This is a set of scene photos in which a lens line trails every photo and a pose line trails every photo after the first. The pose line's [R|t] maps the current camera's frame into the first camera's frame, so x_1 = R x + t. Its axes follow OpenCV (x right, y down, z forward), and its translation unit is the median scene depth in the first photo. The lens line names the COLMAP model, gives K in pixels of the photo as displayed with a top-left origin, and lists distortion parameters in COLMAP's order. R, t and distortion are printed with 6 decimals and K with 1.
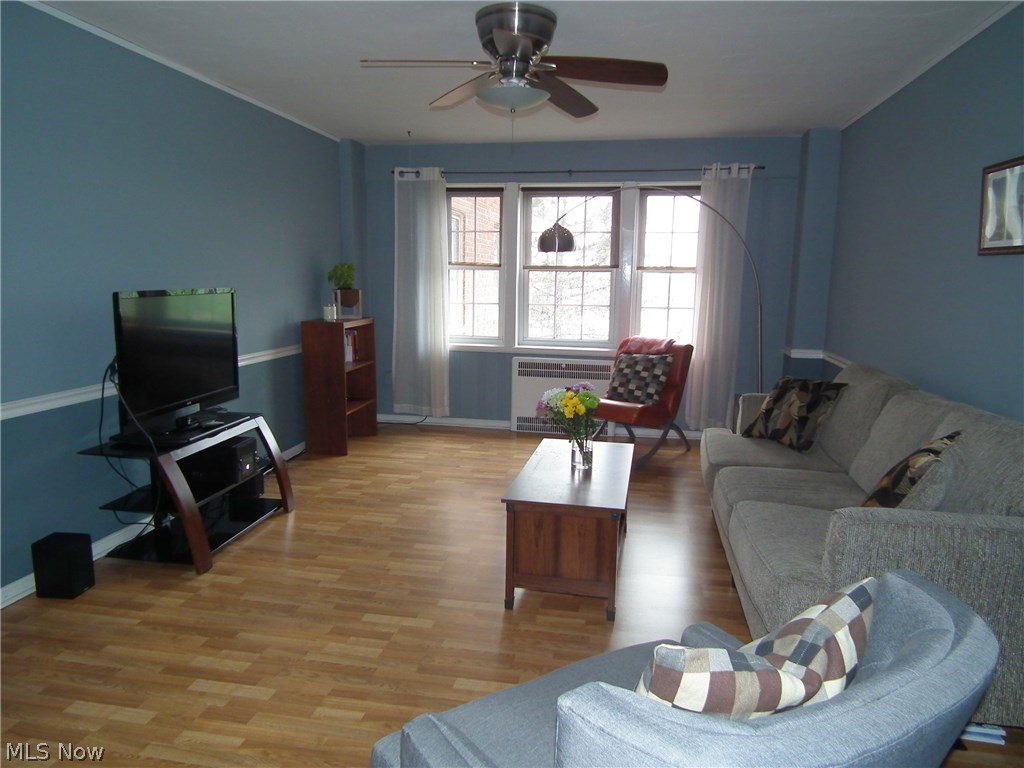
lens RADIAL K [[706.8, 0, 507.1], [0, 706.8, 387.4], [0, 0, 1]] dist [-0.000784, -0.007483]
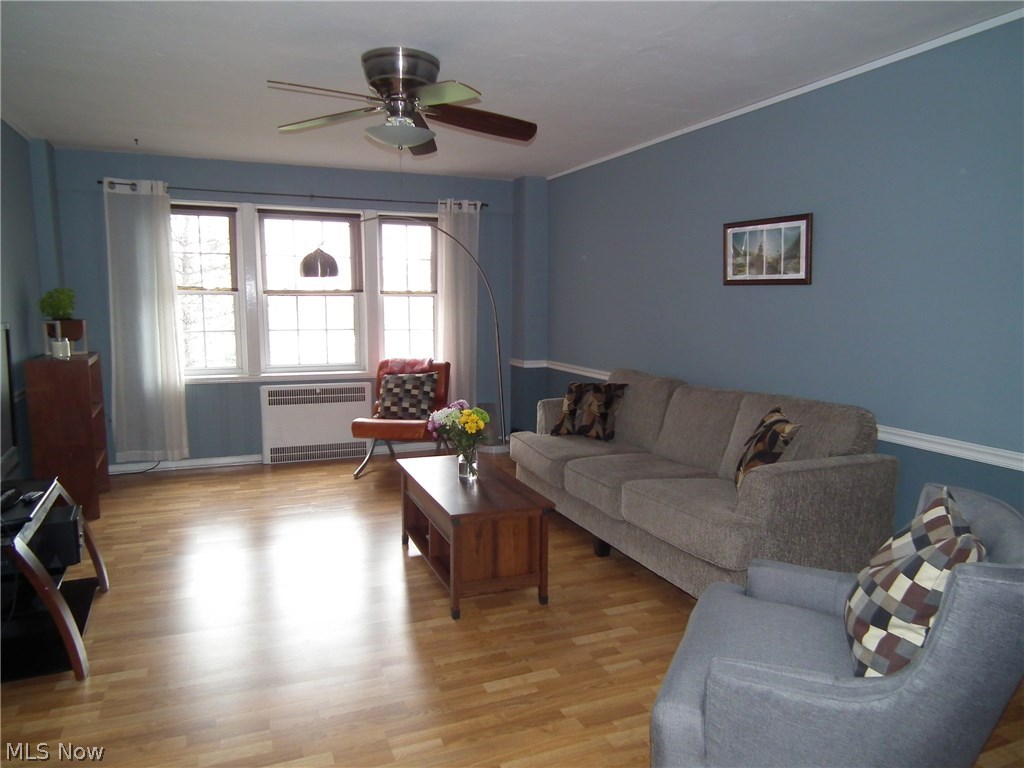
lens RADIAL K [[706.8, 0, 507.1], [0, 706.8, 387.4], [0, 0, 1]] dist [-0.000784, -0.007483]
pose [[0.836204, -0.078104, 0.542829, -0.258426], [0.092527, 0.995710, 0.000731, -0.013129], [-0.540557, 0.049615, 0.839843, 0.029600]]
